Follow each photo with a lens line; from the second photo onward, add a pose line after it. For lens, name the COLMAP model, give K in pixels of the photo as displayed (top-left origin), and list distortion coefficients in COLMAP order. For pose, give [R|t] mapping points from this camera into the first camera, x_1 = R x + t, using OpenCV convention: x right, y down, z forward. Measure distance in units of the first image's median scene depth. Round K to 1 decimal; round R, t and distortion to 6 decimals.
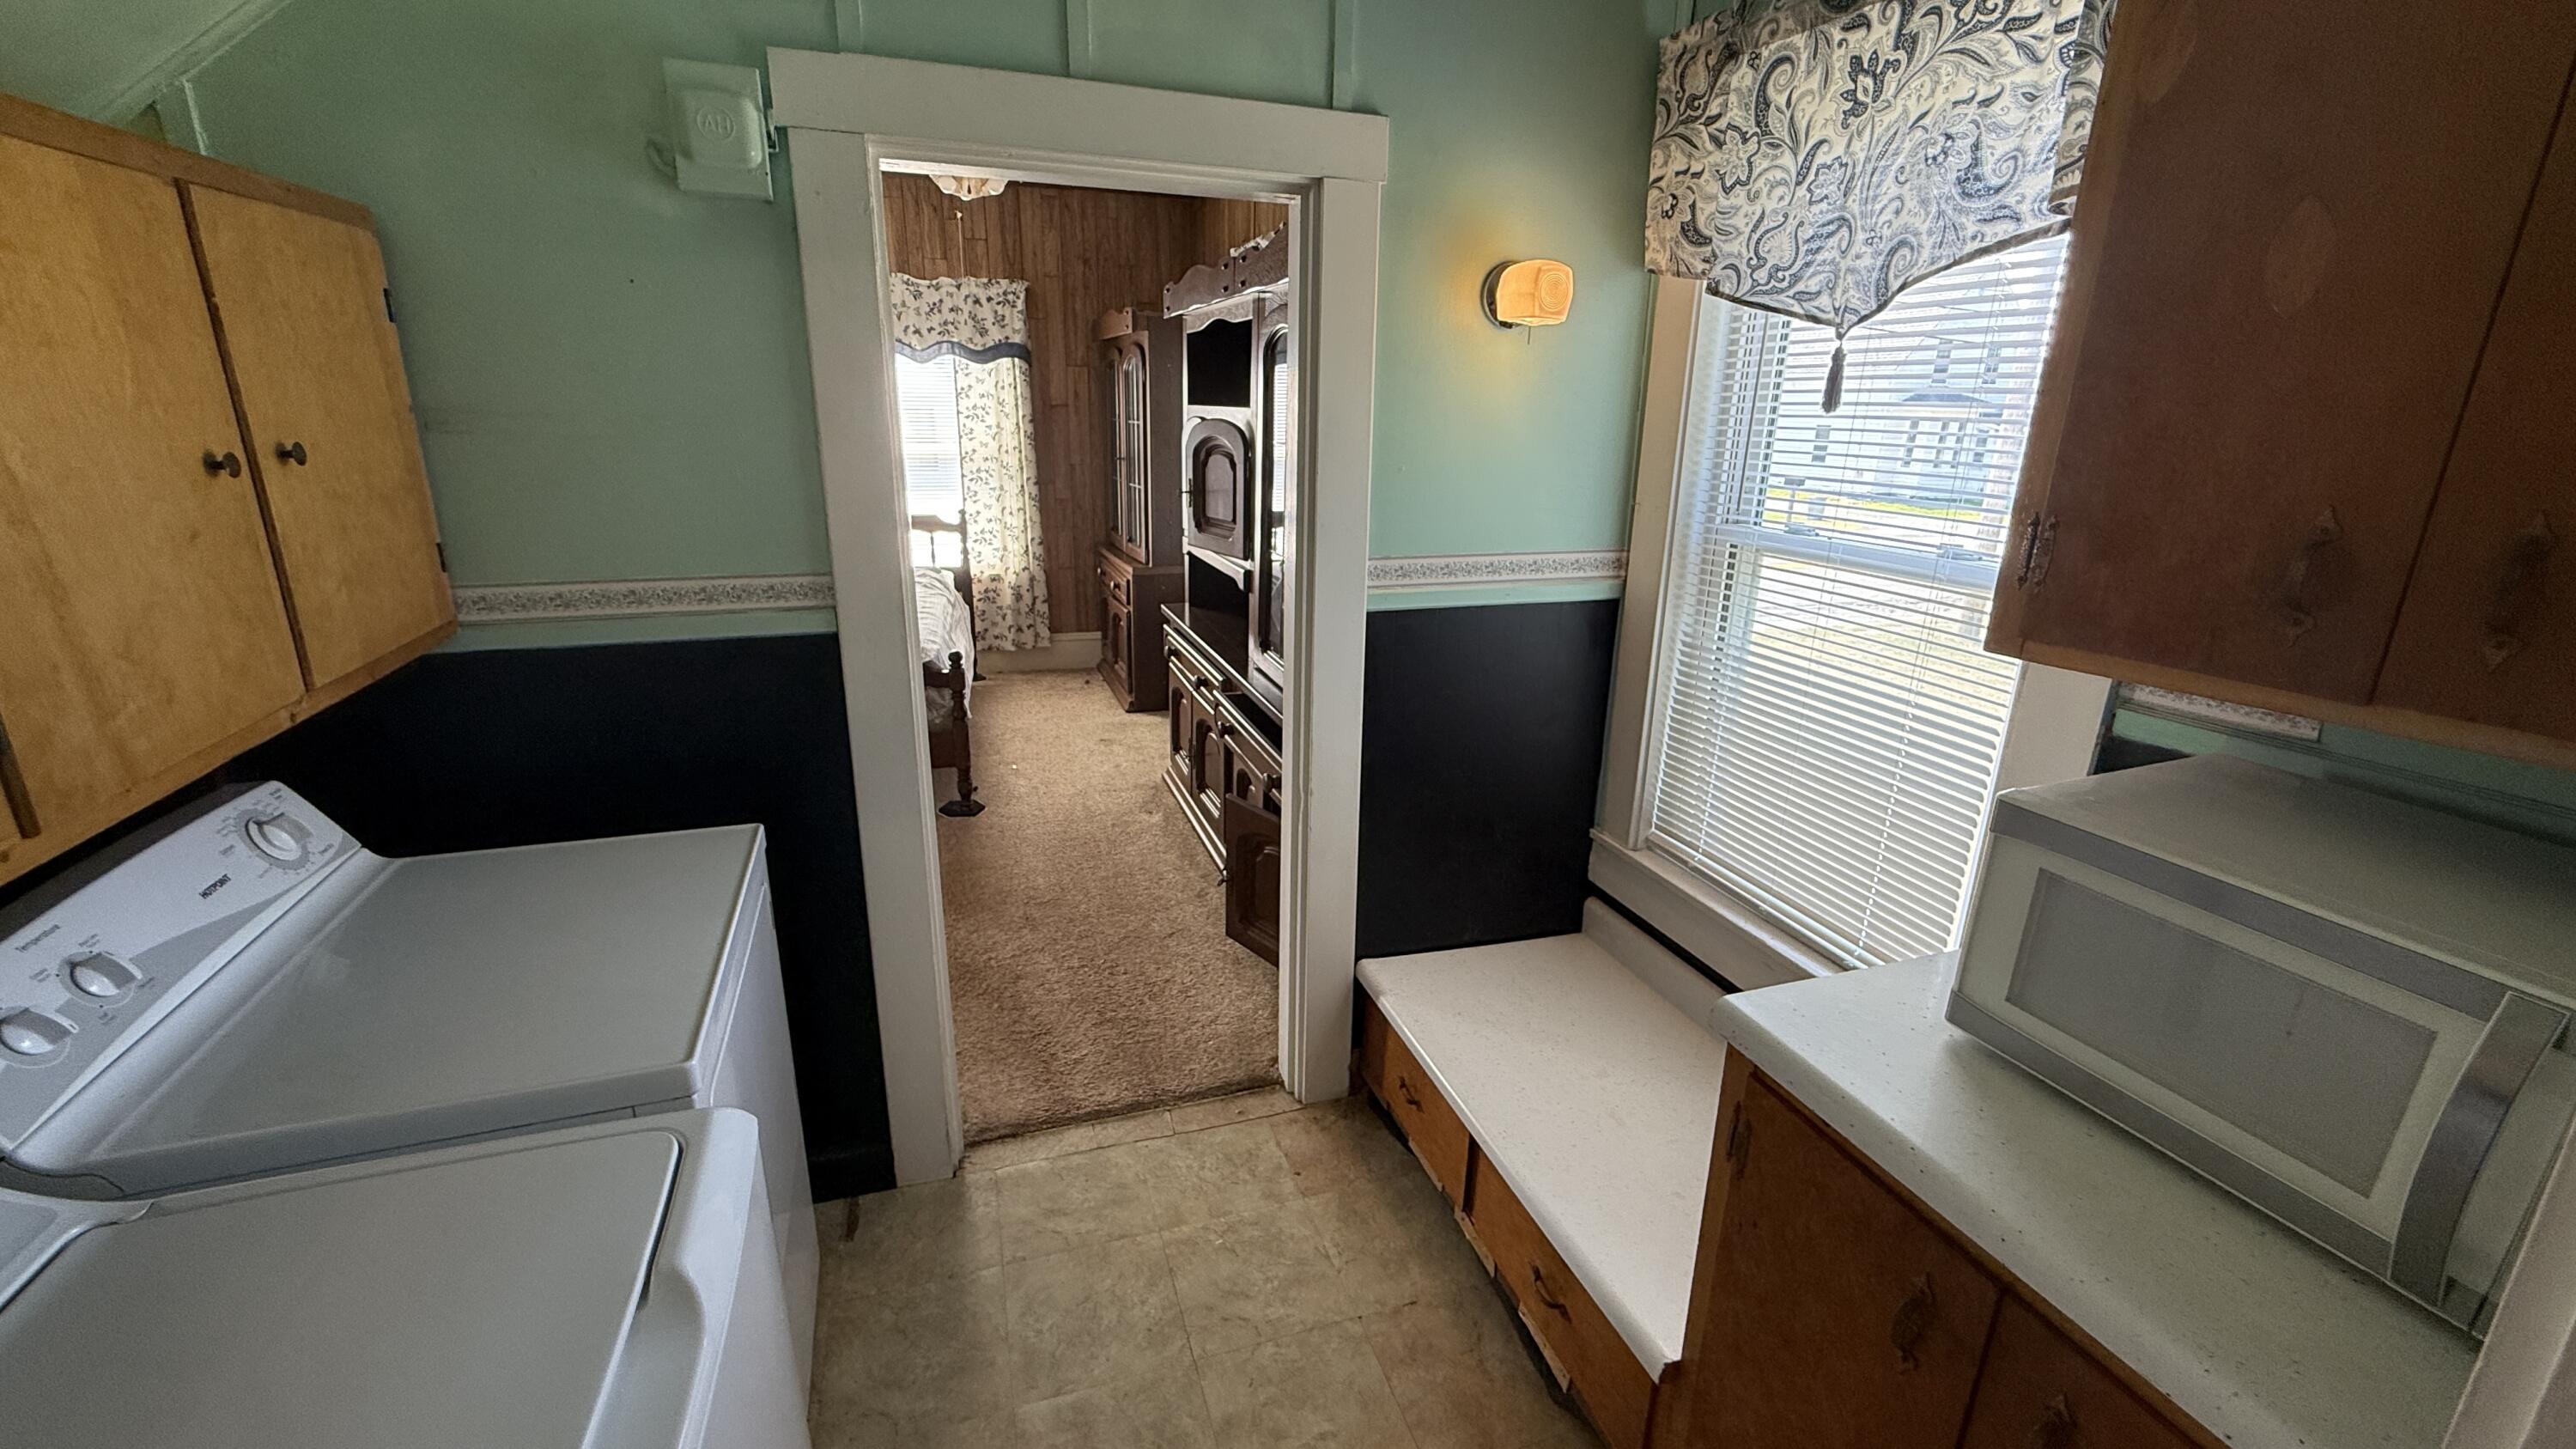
lens RADIAL K [[1040.8, 0, 1283.1], [0, 1040.8, 726.1], [0, 0, 1]] dist [0.002174, -0.000441]
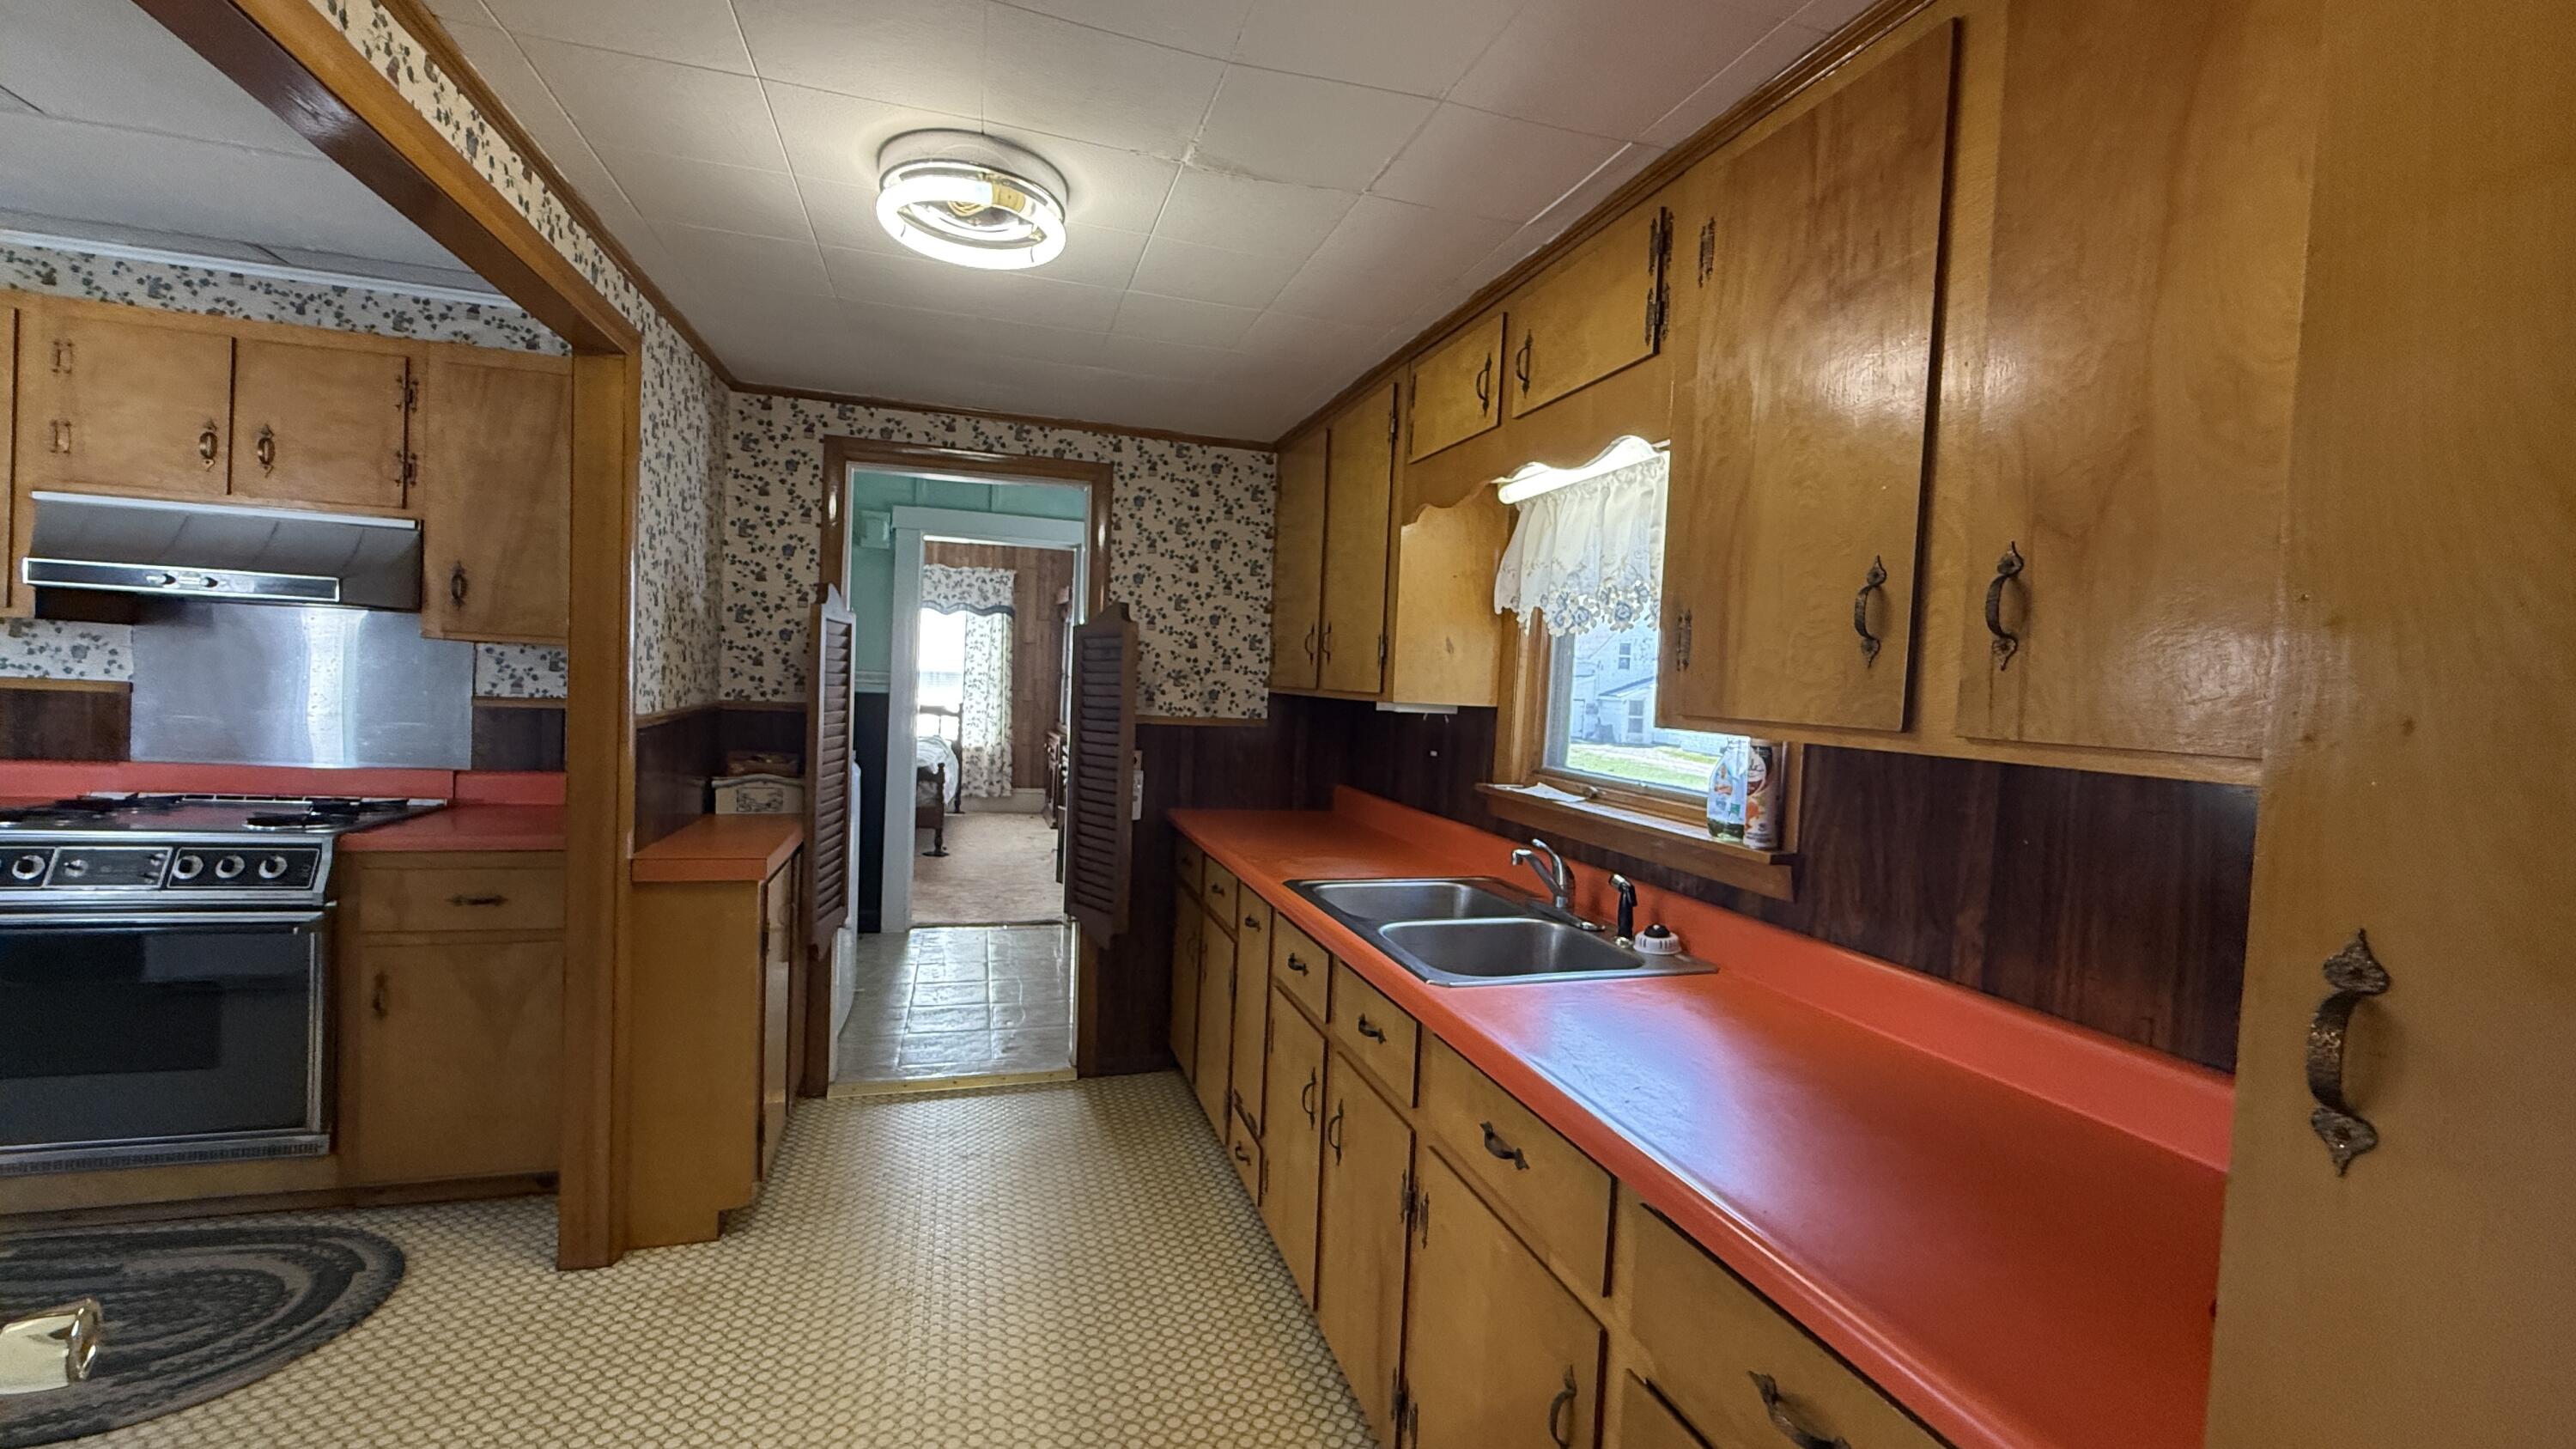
lens RADIAL K [[1040.8, 0, 1290.3], [0, 1040.8, 720.8], [0, 0, 1]] dist [0.002174, -0.000441]
pose [[0.999446, 0.030888, -0.012355, 0.638290], [-0.033026, 0.965909, -0.256766, 0.625003], [0.004003, 0.257032, 0.966395, -1.563243]]
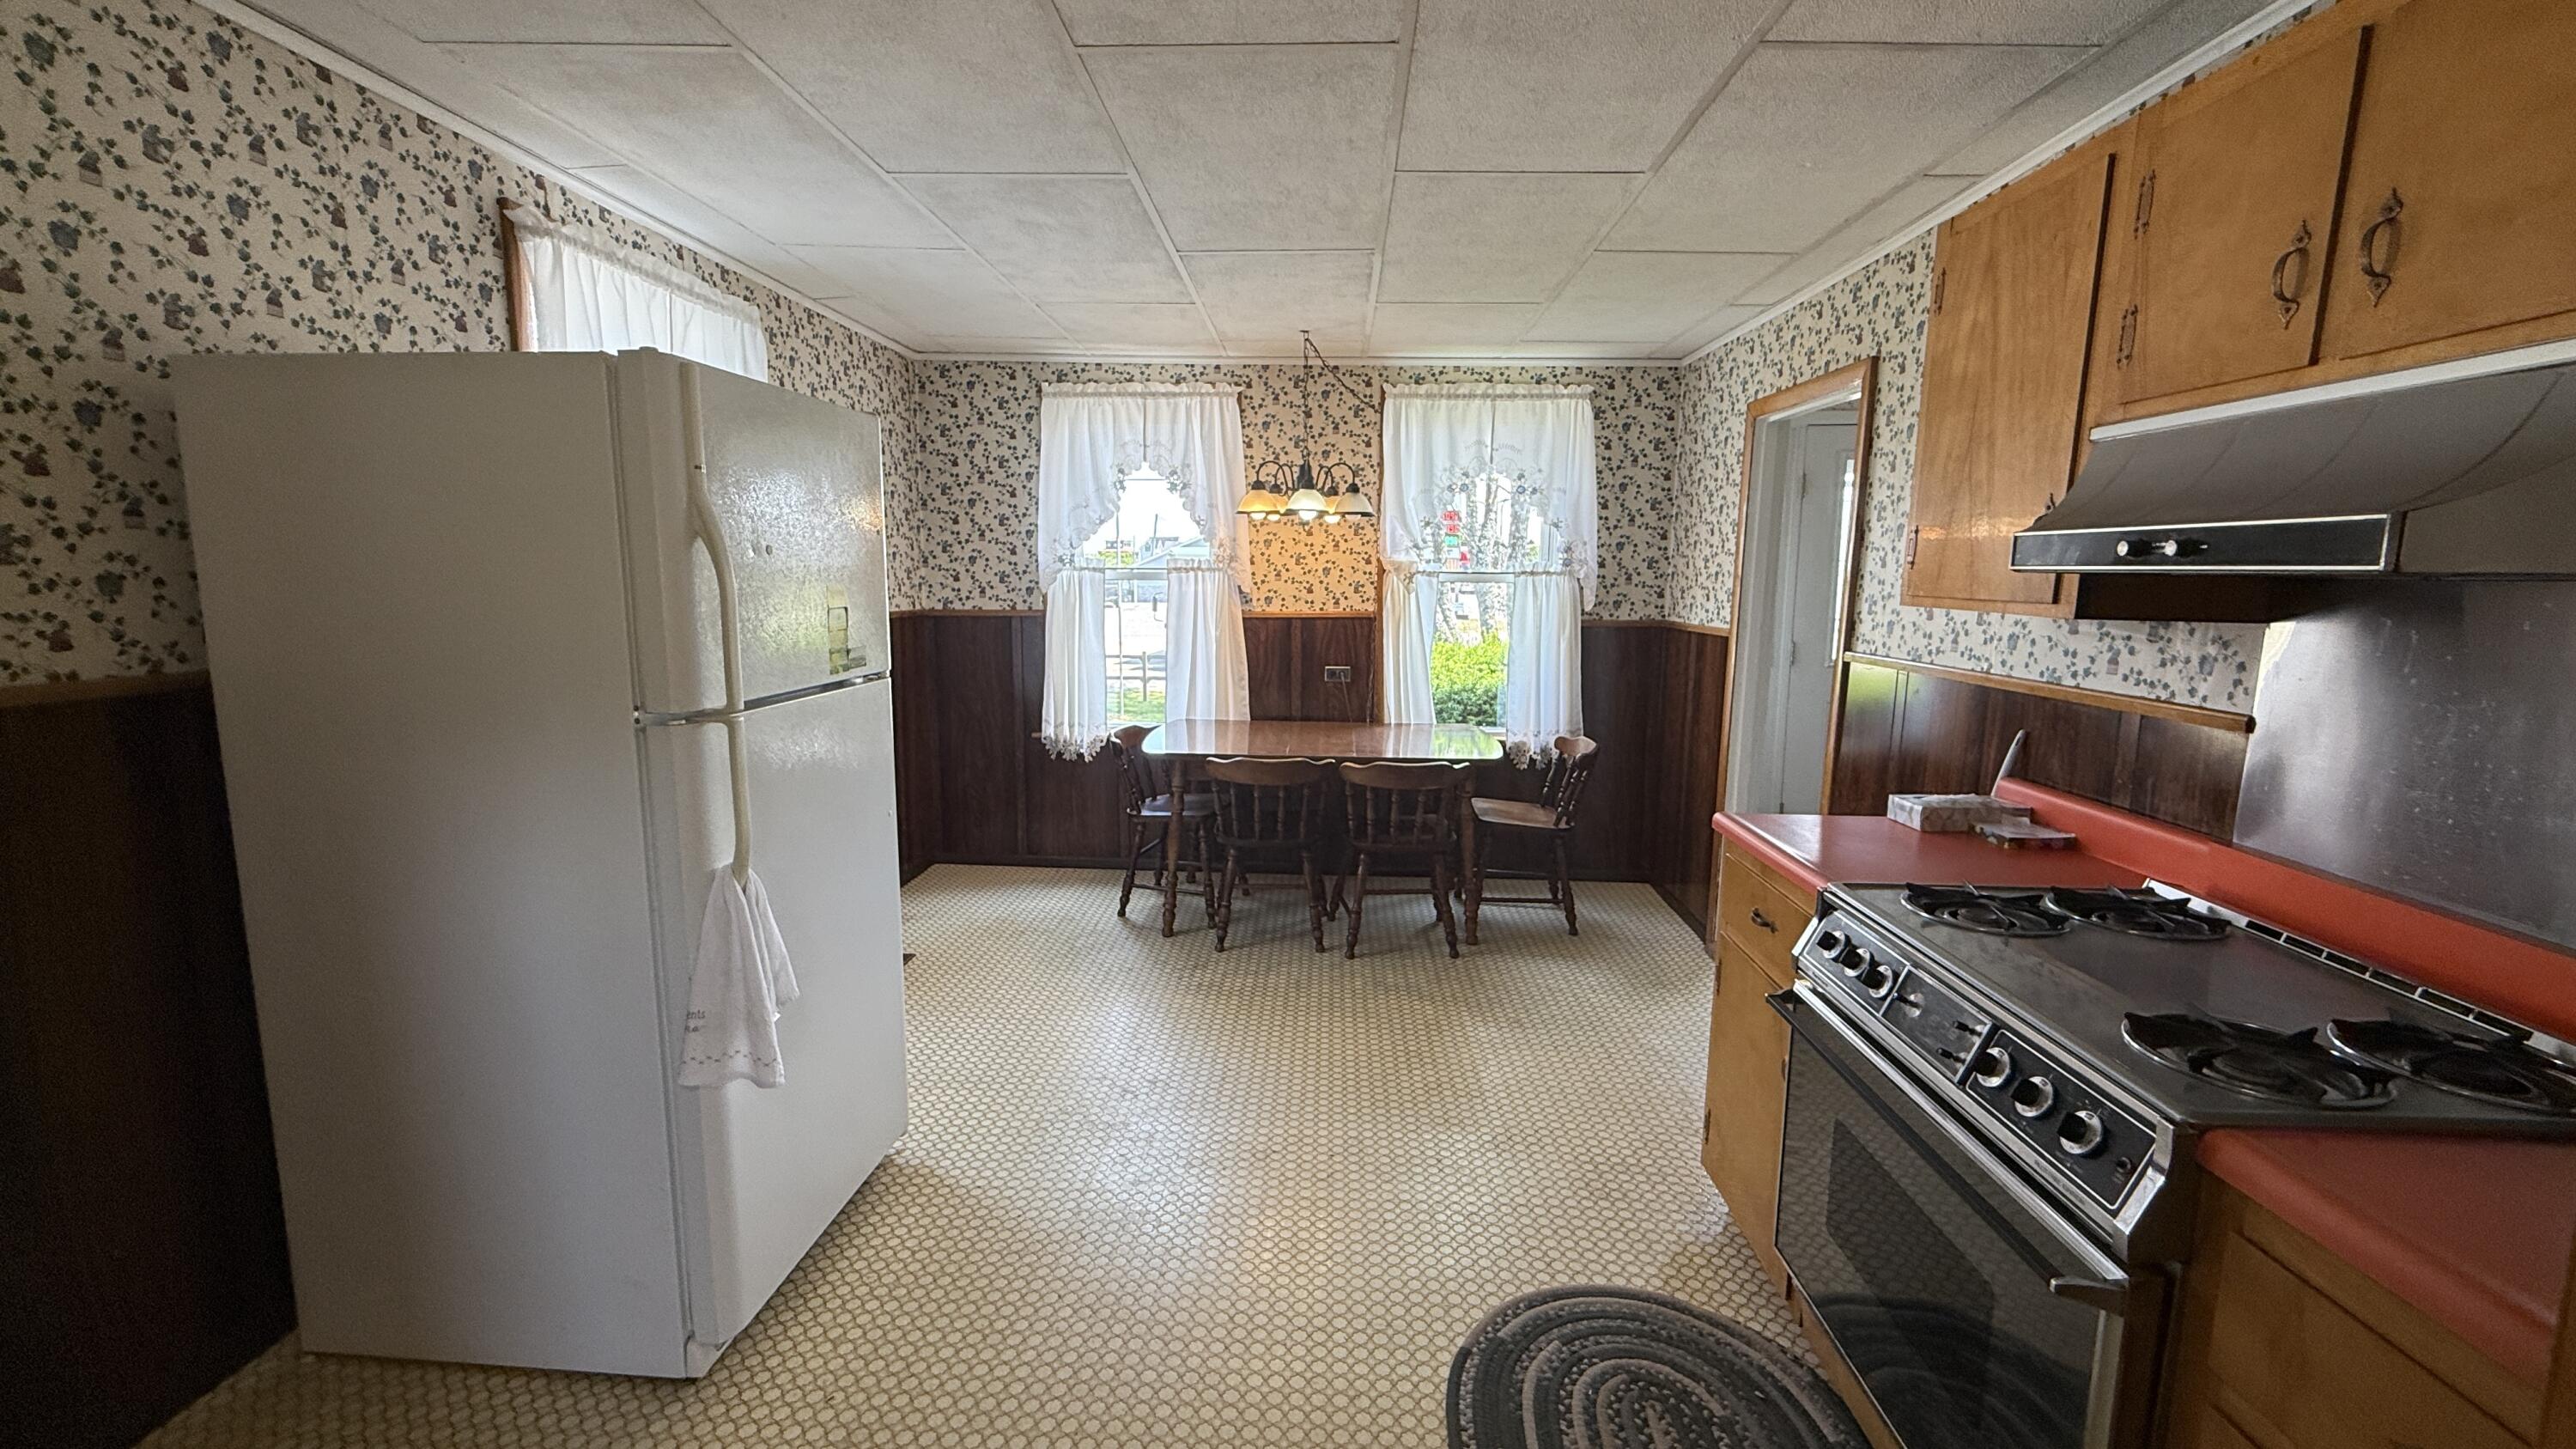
lens RADIAL K [[1040.8, 0, 1291.5], [0, 1040.8, 718.3], [0, 0, 1]] dist [0.002174, -0.000441]
pose [[-0.348790, 0.112019, -0.930482, 0.140736], [-0.286739, 0.932467, 0.219741, 0.306943], [0.892259, 0.343449, -0.293115, -0.685420]]
